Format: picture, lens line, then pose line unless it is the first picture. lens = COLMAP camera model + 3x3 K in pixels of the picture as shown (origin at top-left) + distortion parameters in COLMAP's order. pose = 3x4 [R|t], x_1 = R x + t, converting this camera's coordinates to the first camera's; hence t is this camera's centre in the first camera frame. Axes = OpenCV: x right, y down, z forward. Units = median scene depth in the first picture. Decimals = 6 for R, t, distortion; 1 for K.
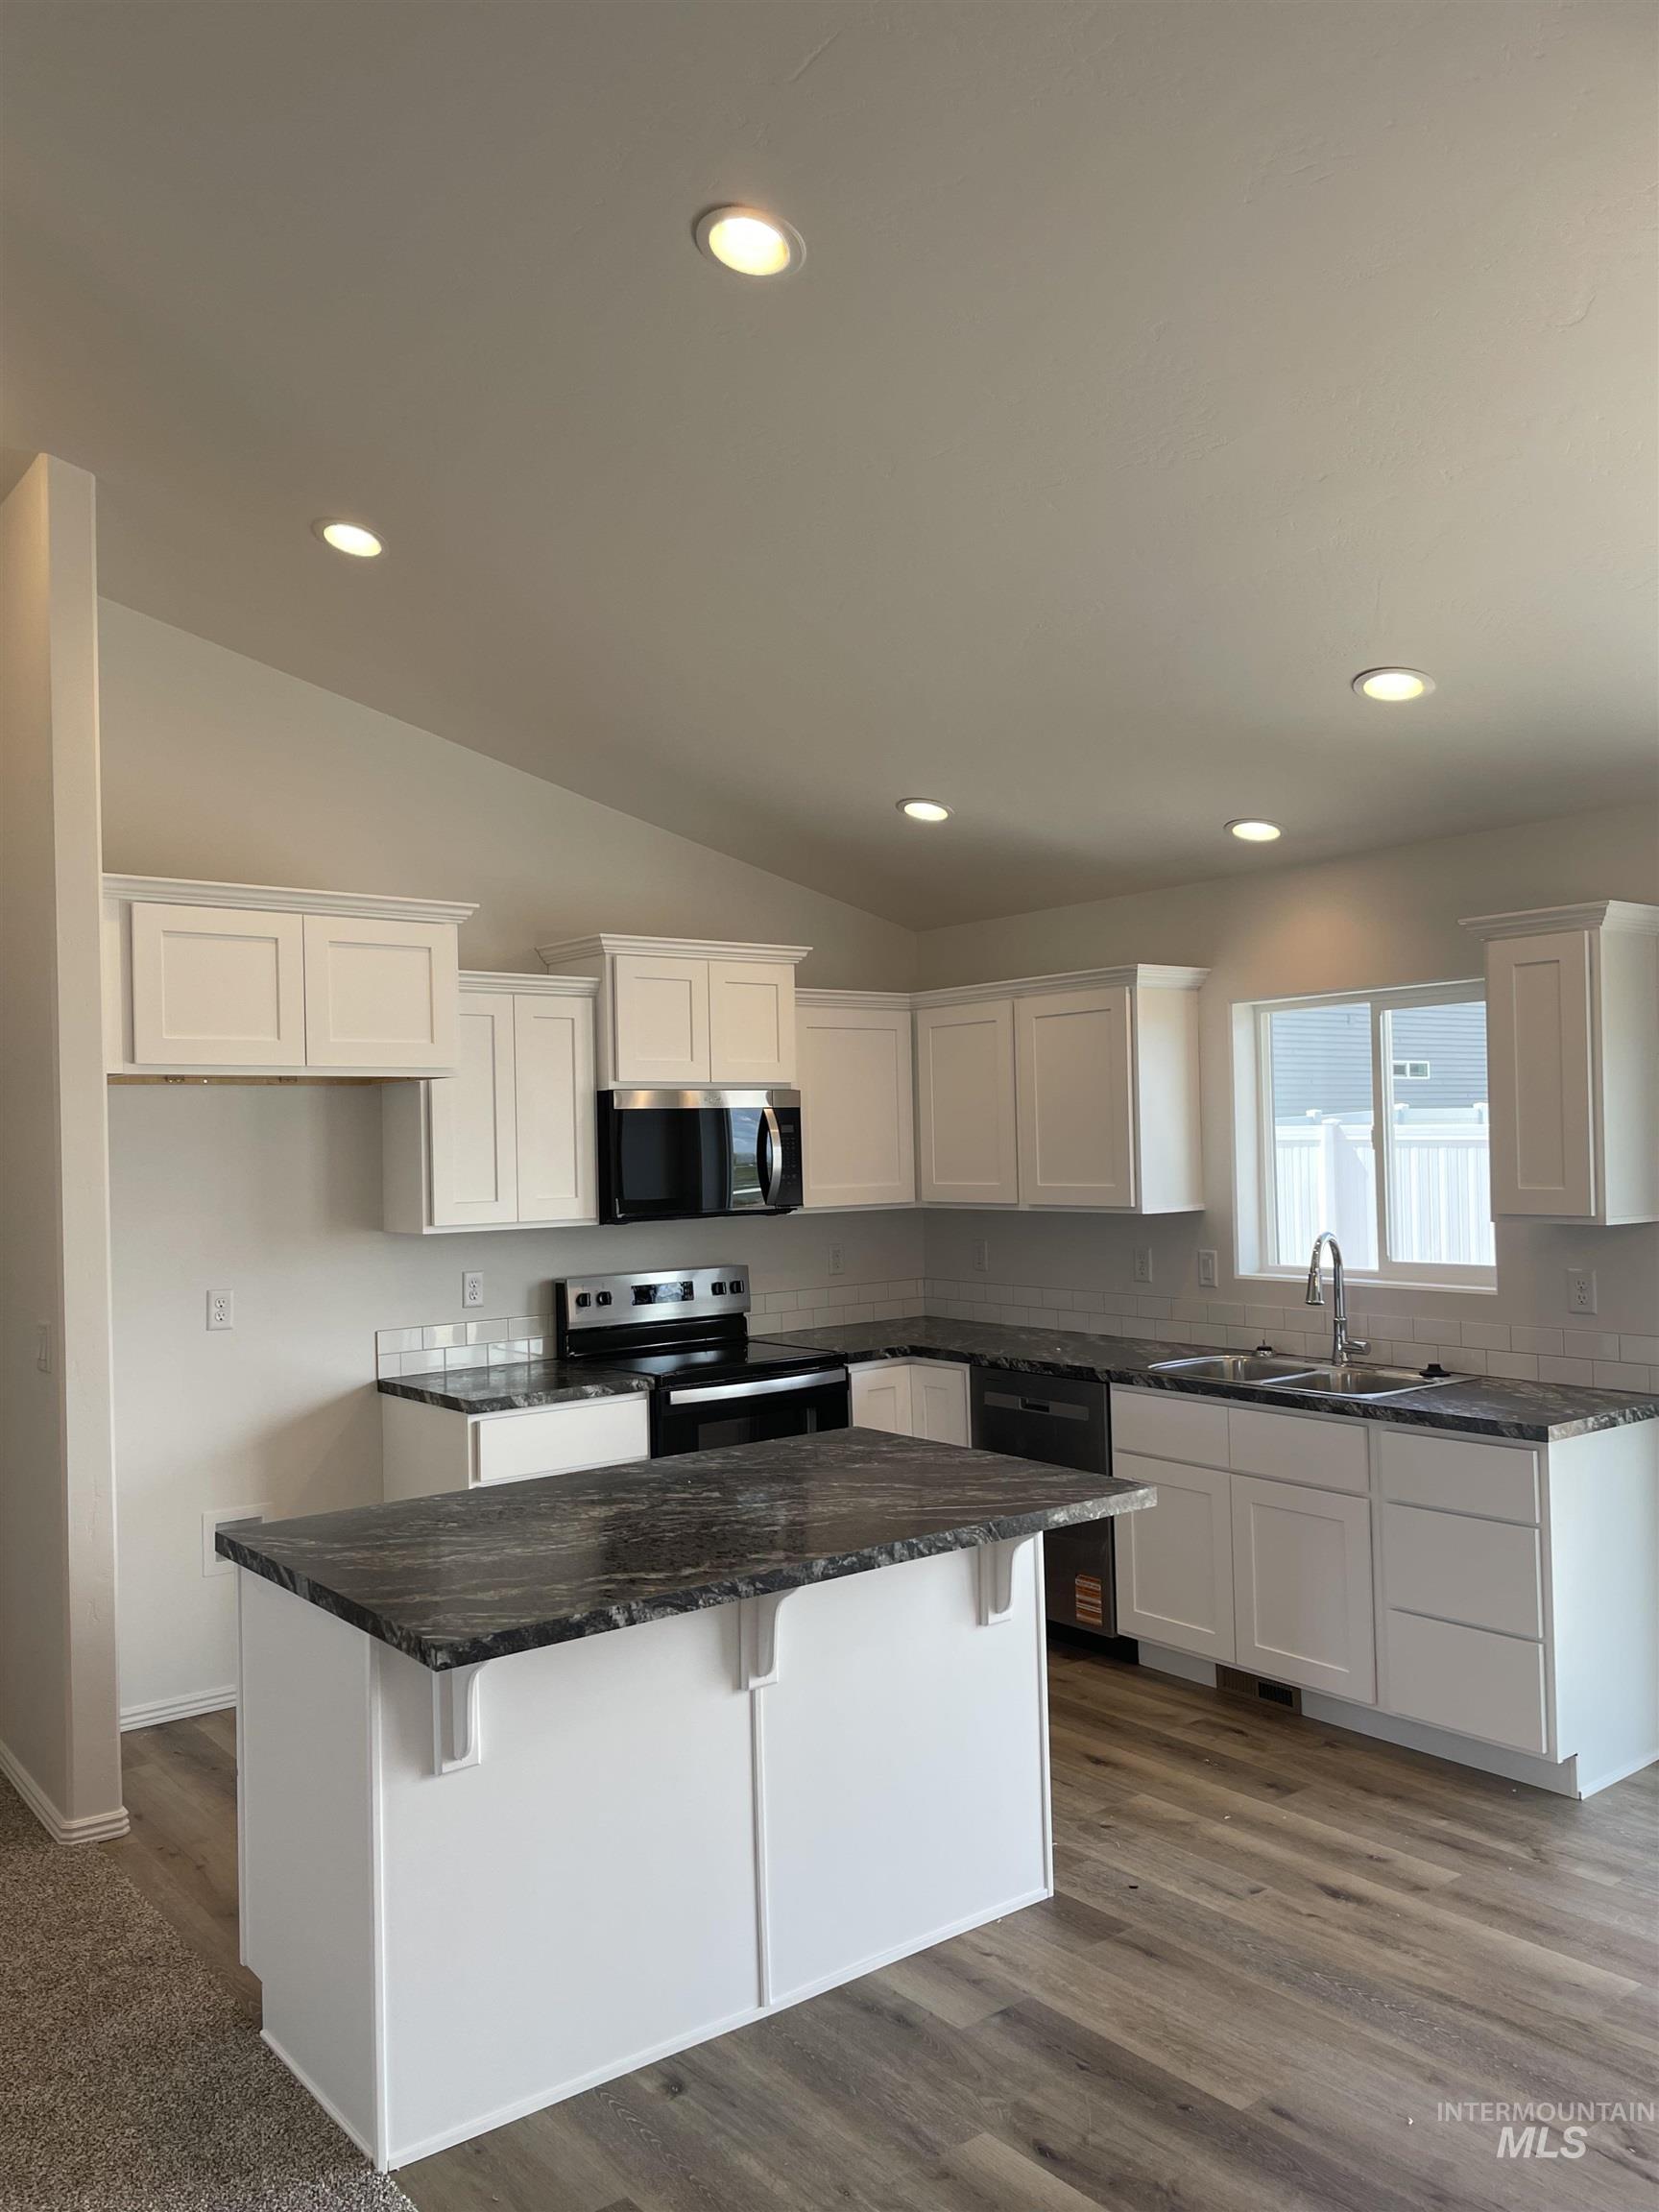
lens RADIAL K [[1678.9, 0, 824.1], [0, 1678.9, 1133.4], [0, 0, 1]] dist [0.093838, -0.127677]
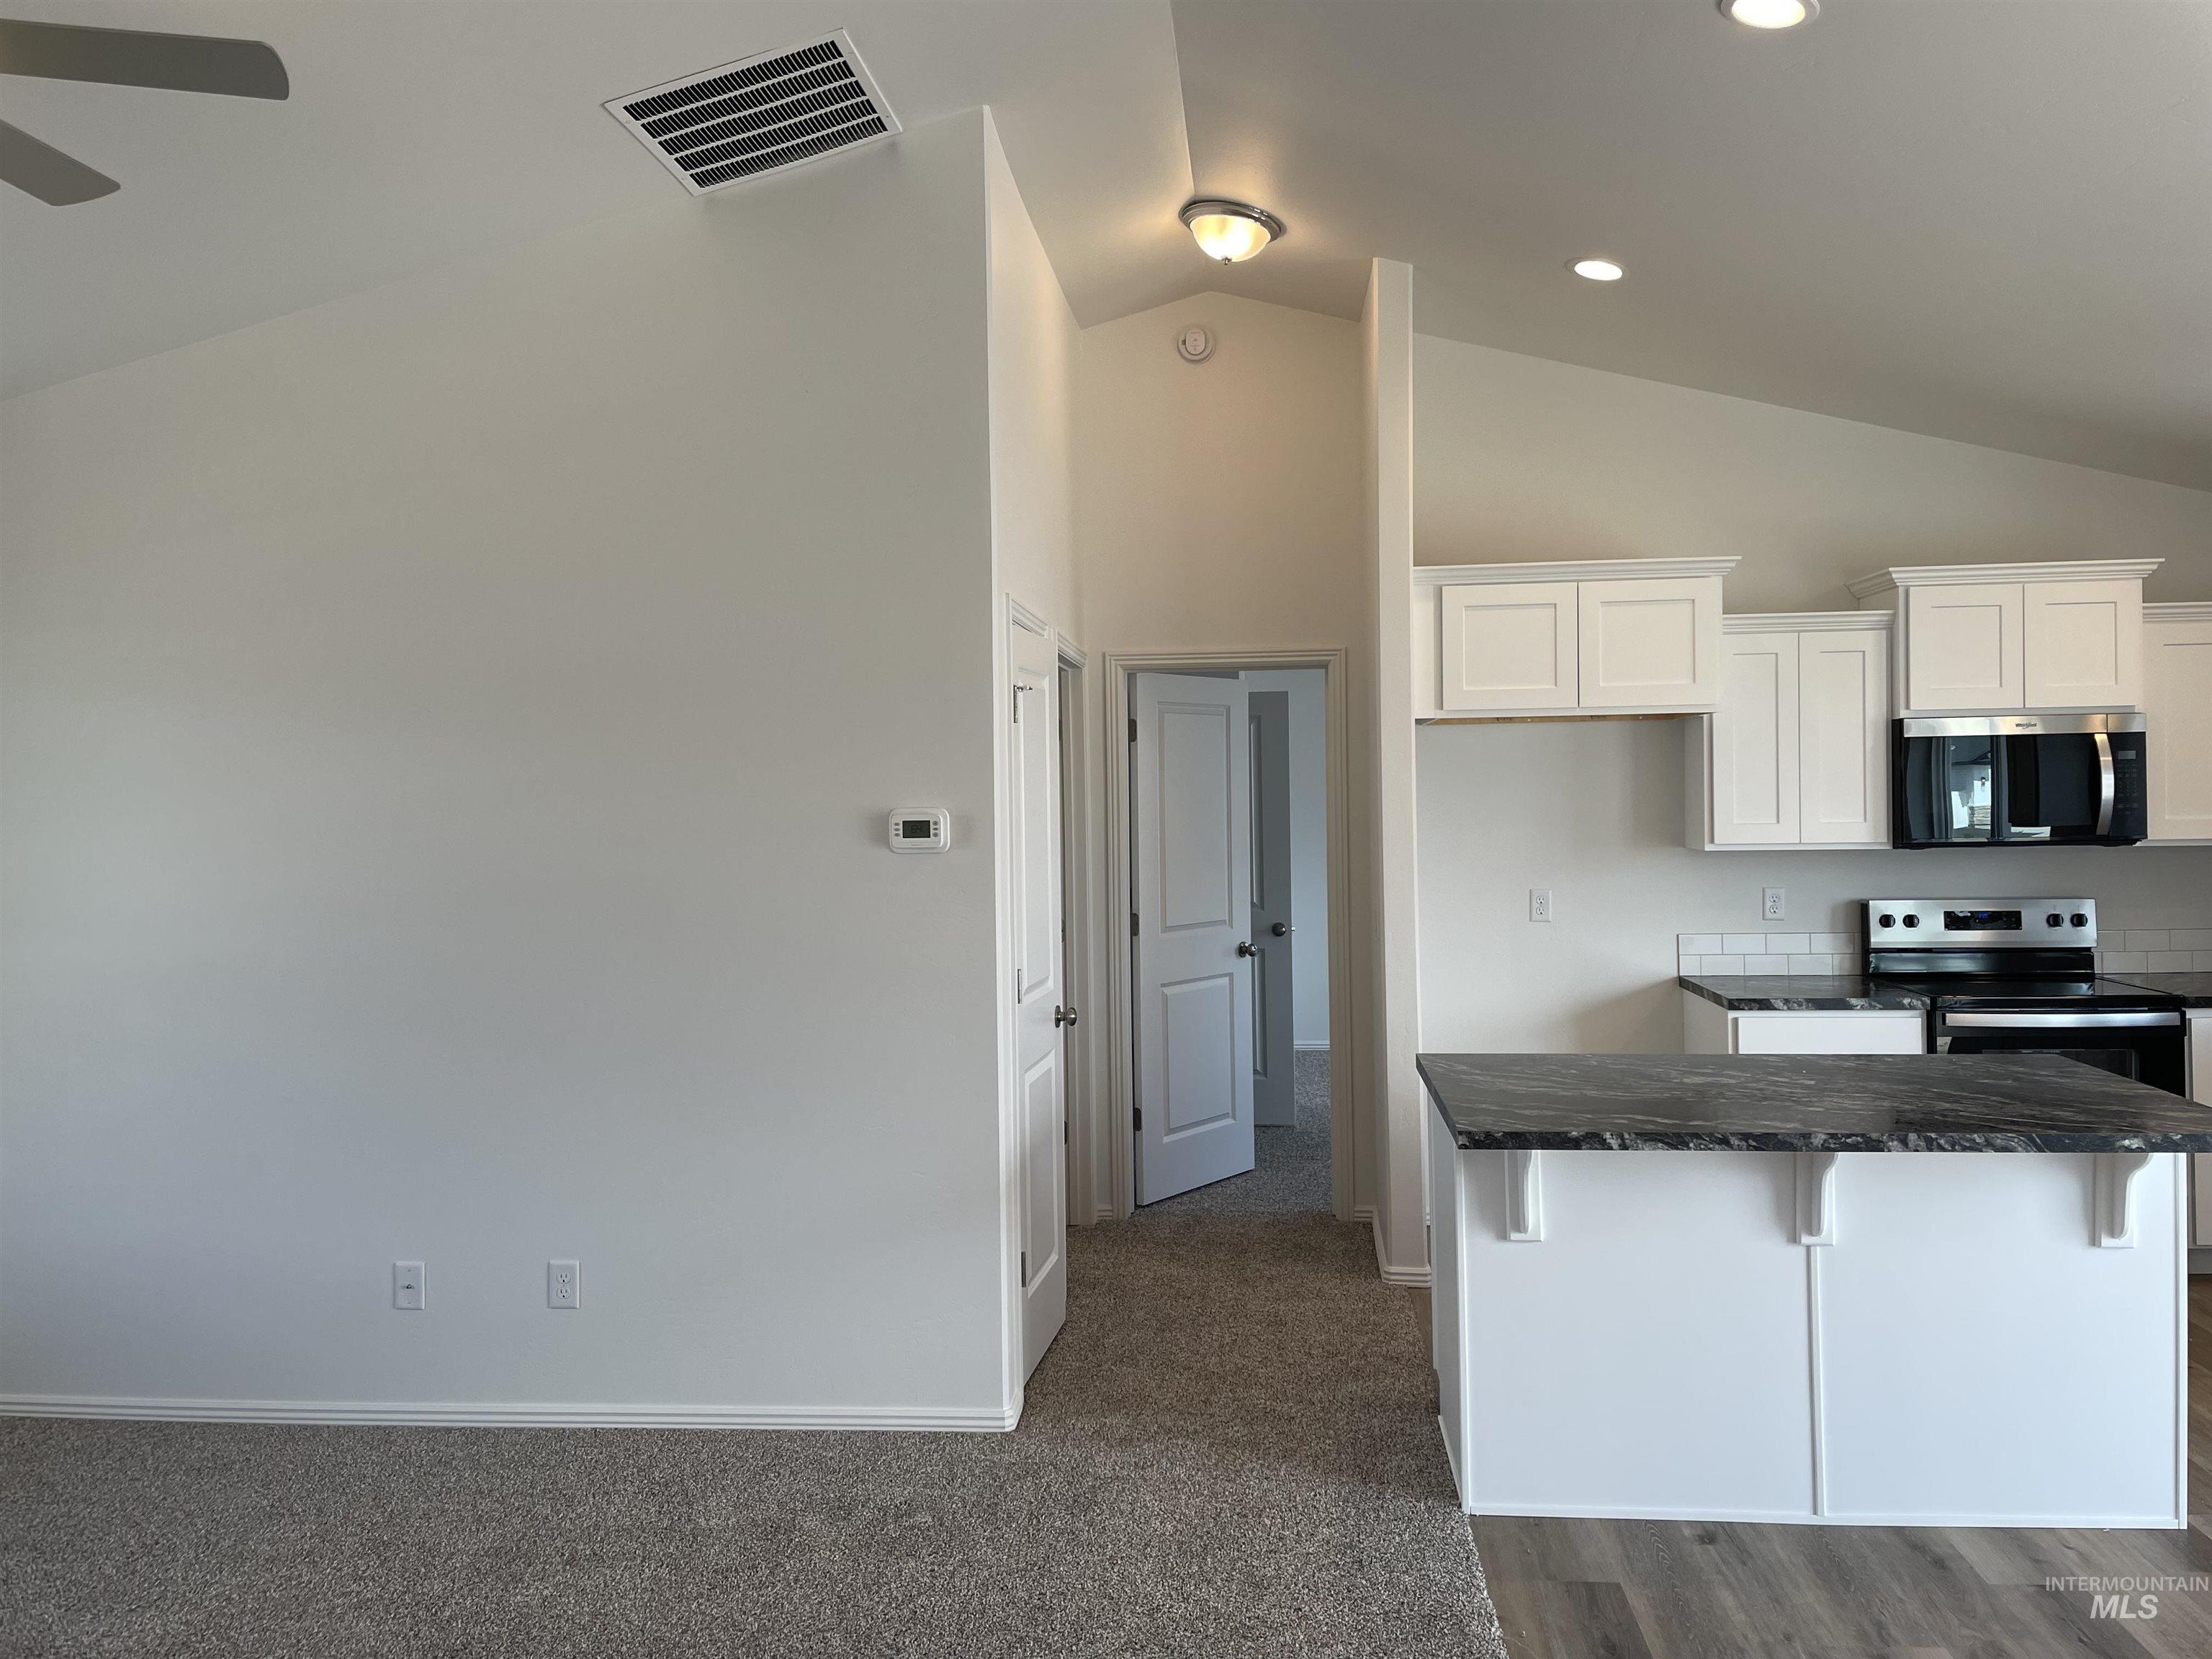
lens RADIAL K [[1678.9, 0, 1106.0], [0, 1678.9, 829.5], [0, 0, 1]] dist [0.093838, -0.127677]
pose [[0.727855, 0.026598, -0.685215, 0.261350], [0.003604, 0.999085, 0.042610, -0.004534], [0.685722, -0.033483, 0.727093, -0.107968]]
